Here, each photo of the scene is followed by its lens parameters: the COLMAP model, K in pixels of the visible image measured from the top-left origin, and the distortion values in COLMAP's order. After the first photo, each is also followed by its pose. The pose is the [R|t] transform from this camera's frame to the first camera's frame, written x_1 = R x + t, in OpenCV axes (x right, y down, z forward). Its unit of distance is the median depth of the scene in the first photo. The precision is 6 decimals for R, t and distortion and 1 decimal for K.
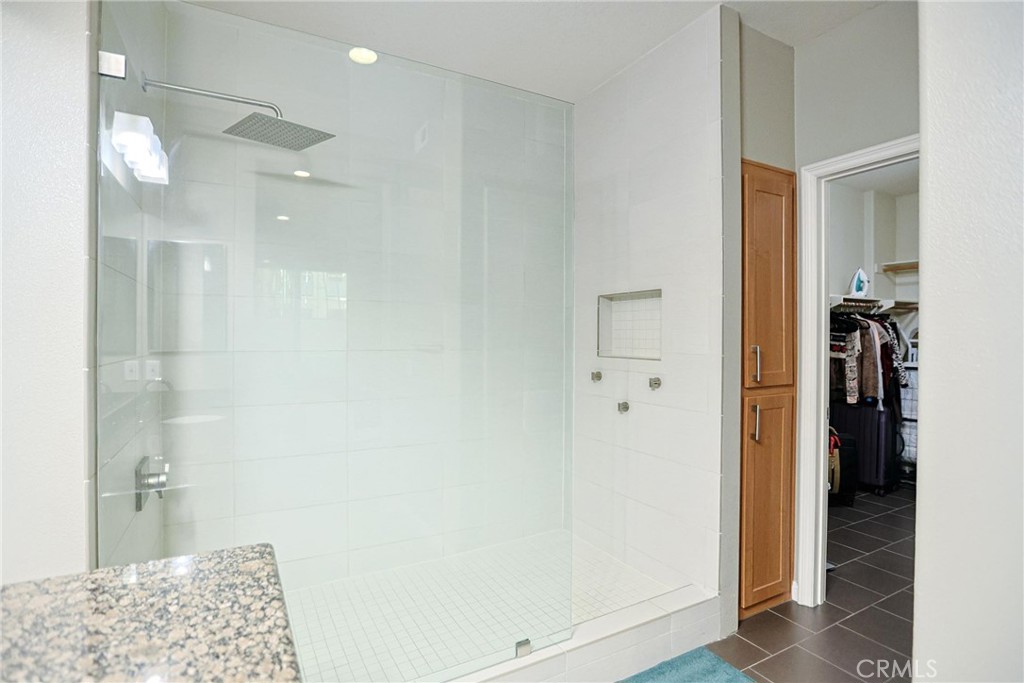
lens RADIAL K [[496.2, 0, 511.3], [0, 496.2, 336.9], [0, 0, 1]] dist [-0.045639, 0.013821]
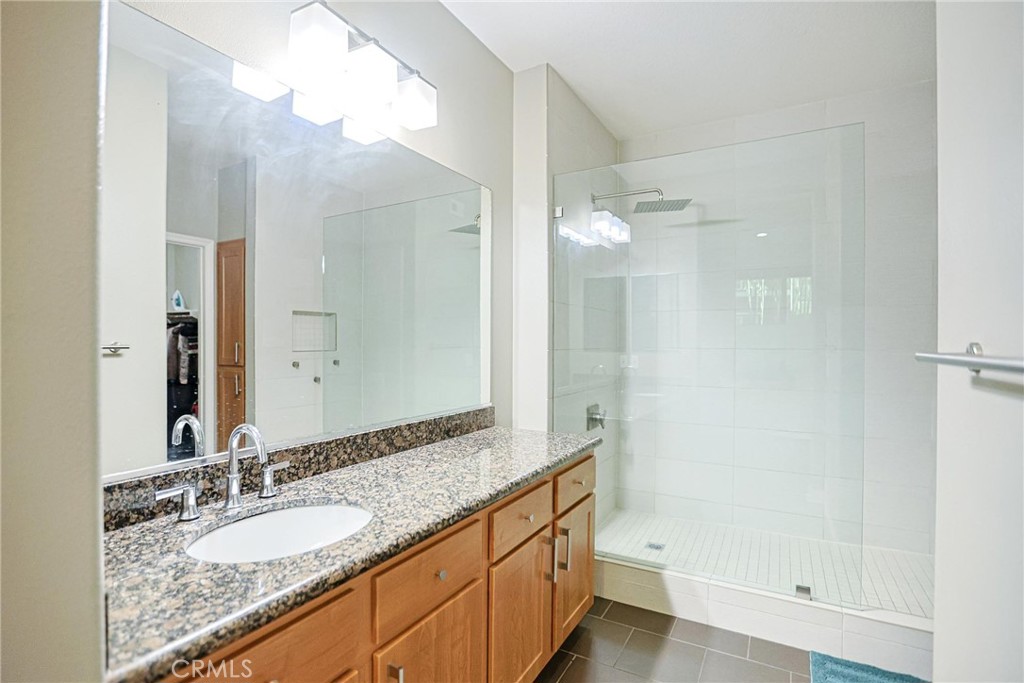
lens RADIAL K [[496.2, 0, 511.3], [0, 496.2, 336.9], [0, 0, 1]] dist [-0.045639, 0.013821]
pose [[0.521008, -0.011966, -0.853468, 0.548084], [-0.000497, 0.999897, -0.014322, 0.018281], [0.853552, 0.007886, 0.520948, -0.196051]]
